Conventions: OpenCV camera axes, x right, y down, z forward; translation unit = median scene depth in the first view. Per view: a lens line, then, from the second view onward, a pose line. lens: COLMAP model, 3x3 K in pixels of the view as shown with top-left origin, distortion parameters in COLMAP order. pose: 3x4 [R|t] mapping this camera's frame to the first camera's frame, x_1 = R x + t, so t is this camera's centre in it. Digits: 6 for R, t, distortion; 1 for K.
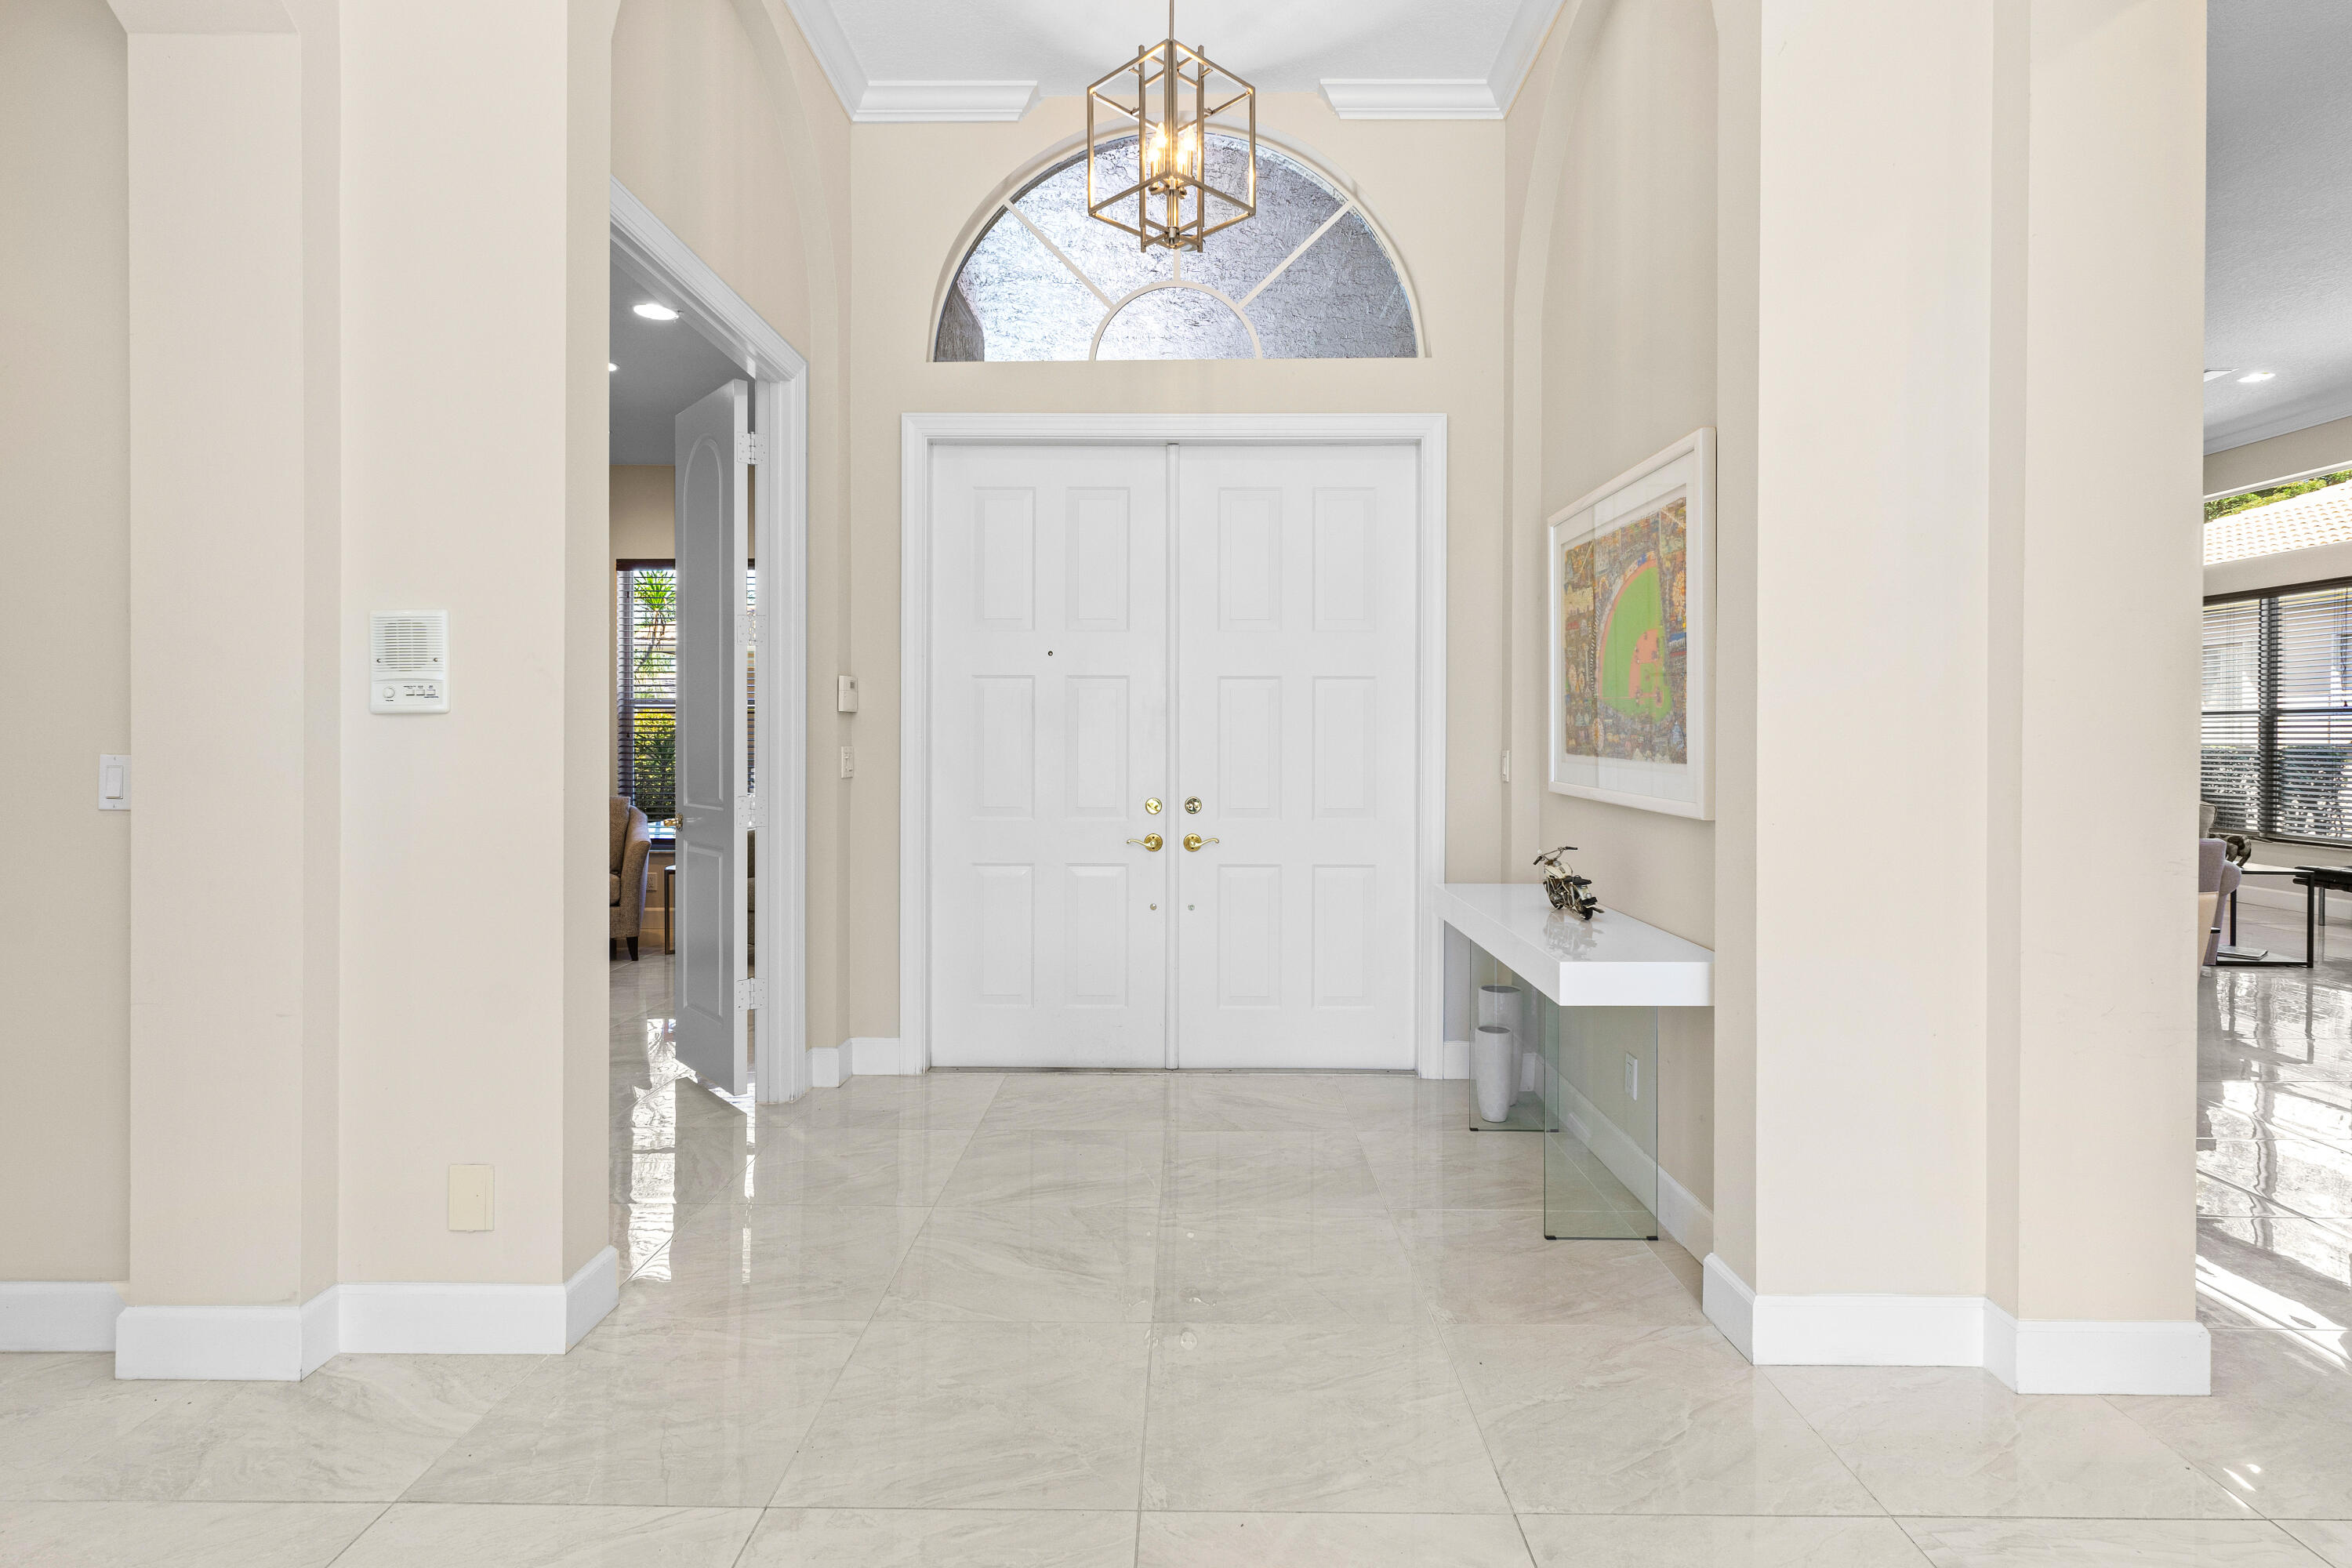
lens RADIAL K [[1207.2, 0, 1180.6], [0, 1207.2, 734.1], [0, 0, 1]] dist [0.001895, 0.000378]
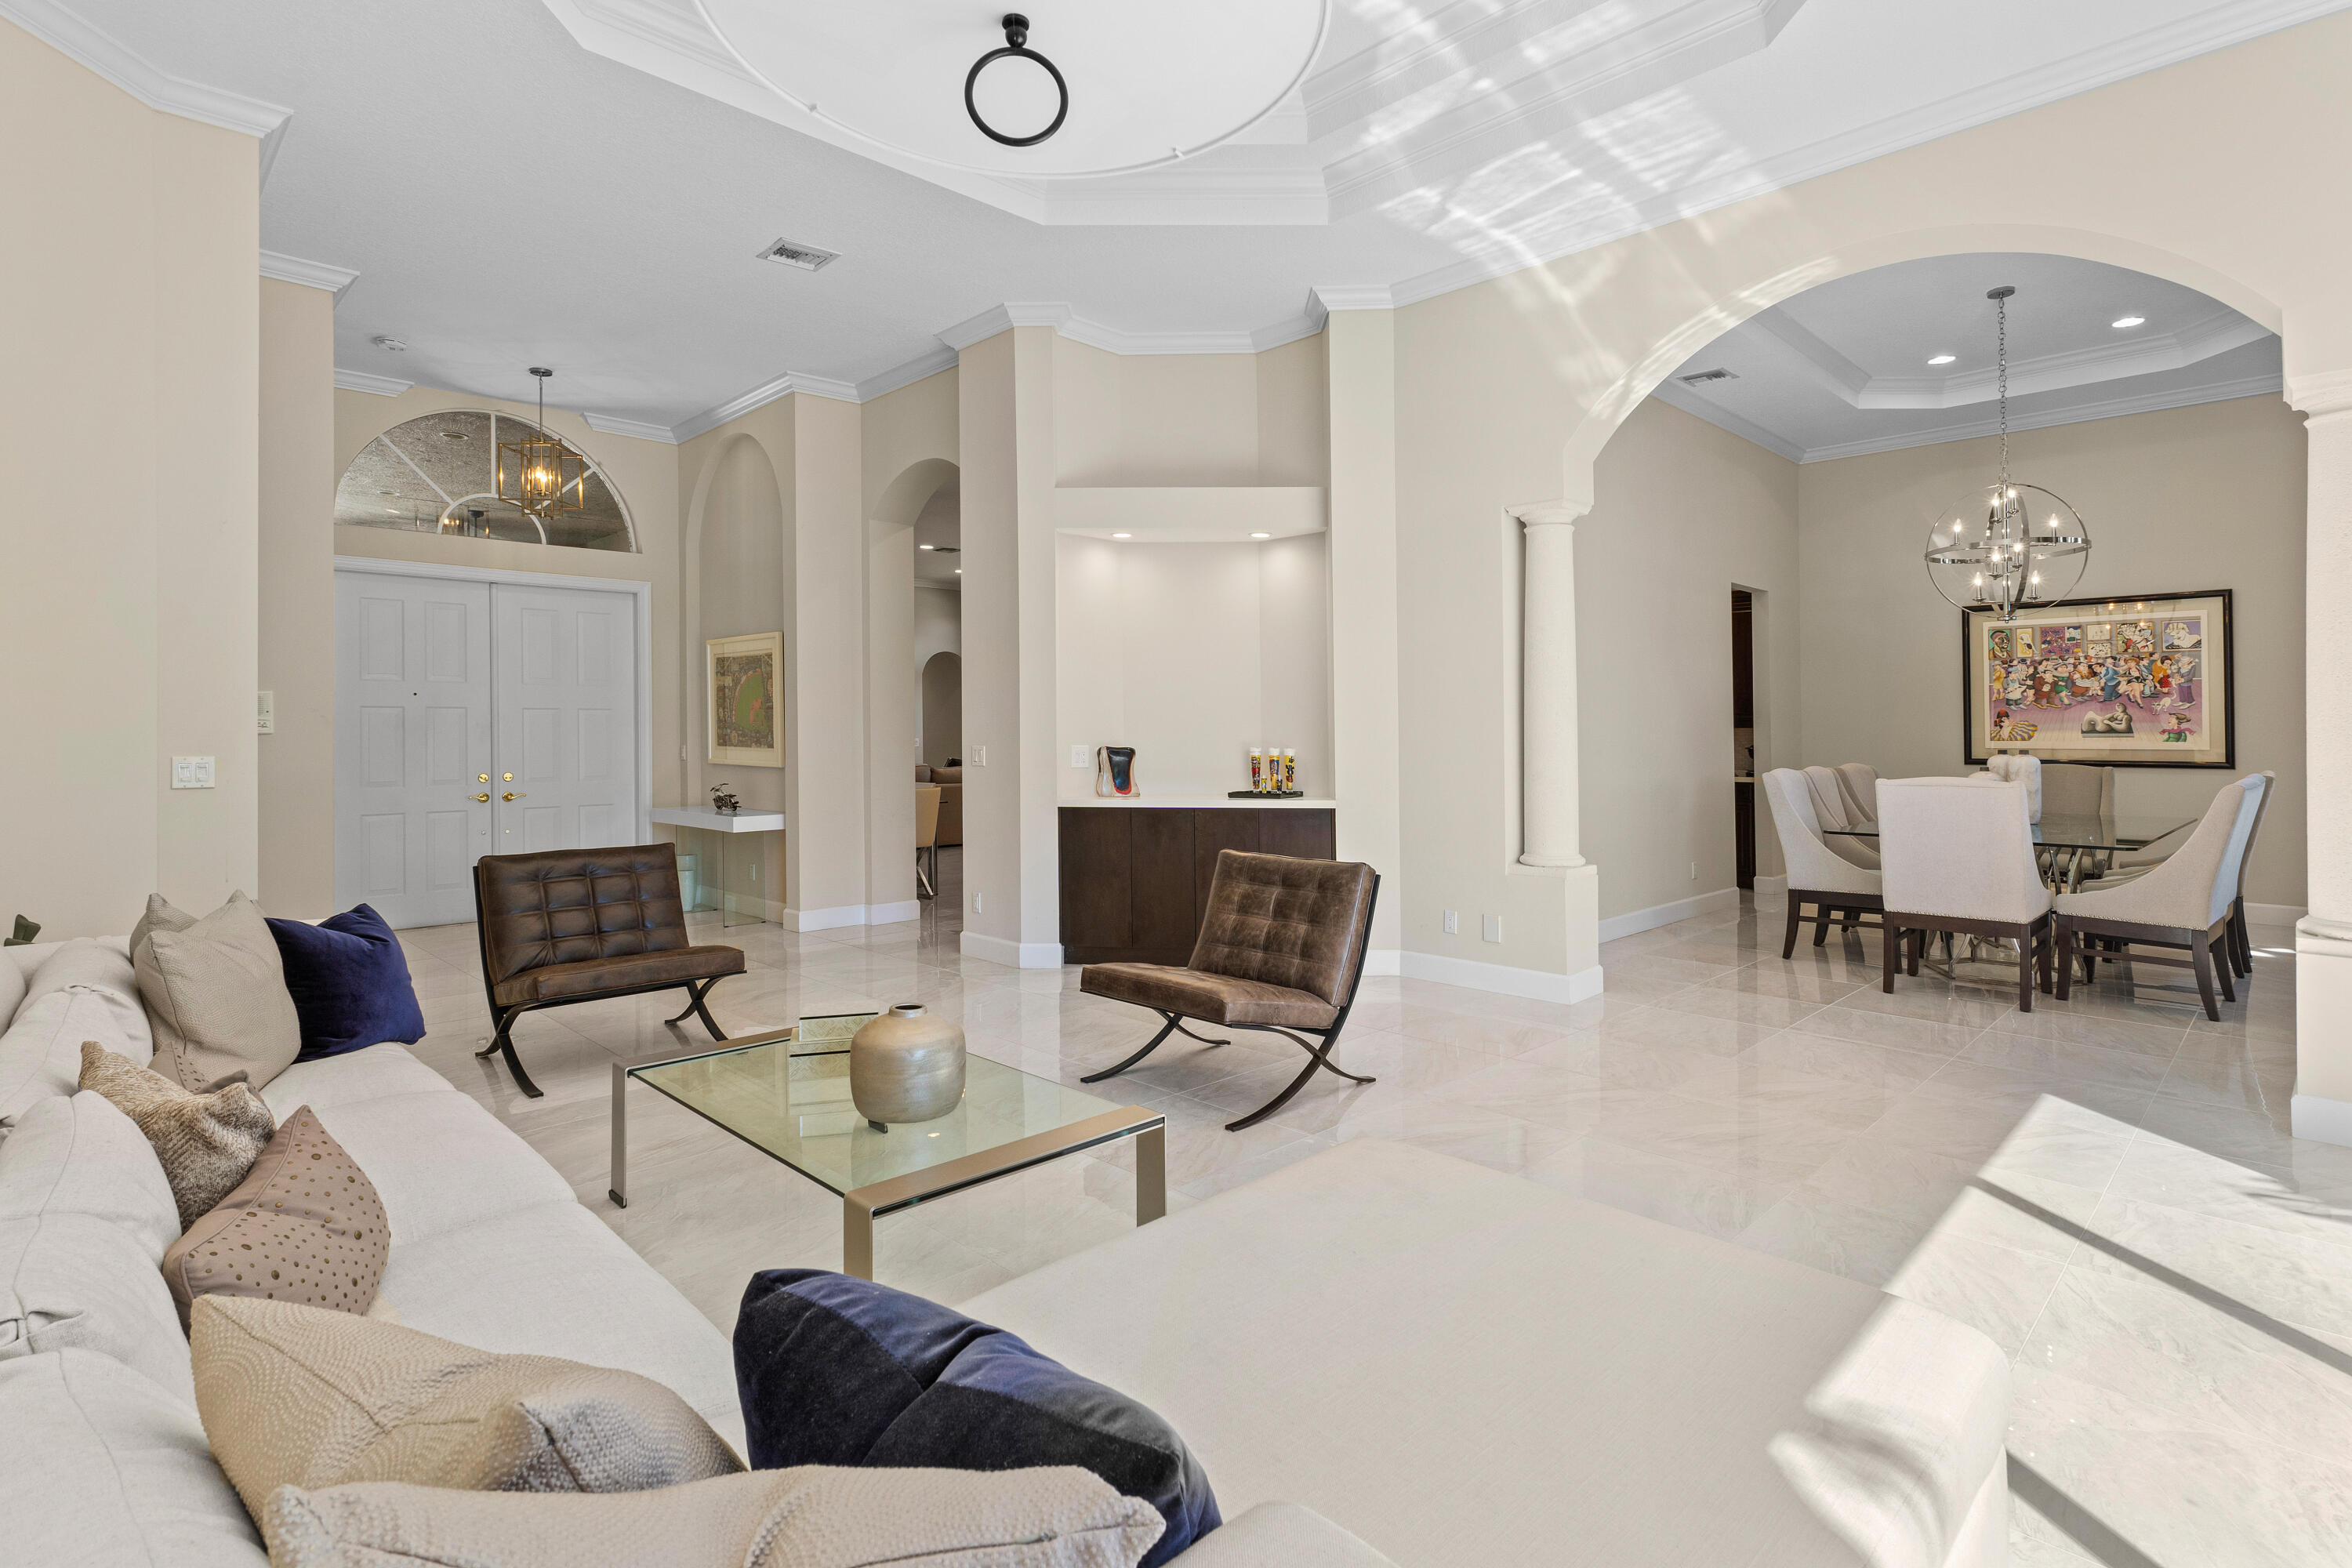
lens RADIAL K [[1138.1, 0, 1187.9], [0, 1138.1, 745.5], [0, 0, 1]] dist [-0.001024, 0.000121]
pose [[0.706474, -0.020748, 0.707434, -0.581835], [0.009050, 0.999753, 0.020284, -0.019779], [-0.707681, -0.007928, 0.706488, -1.167516]]
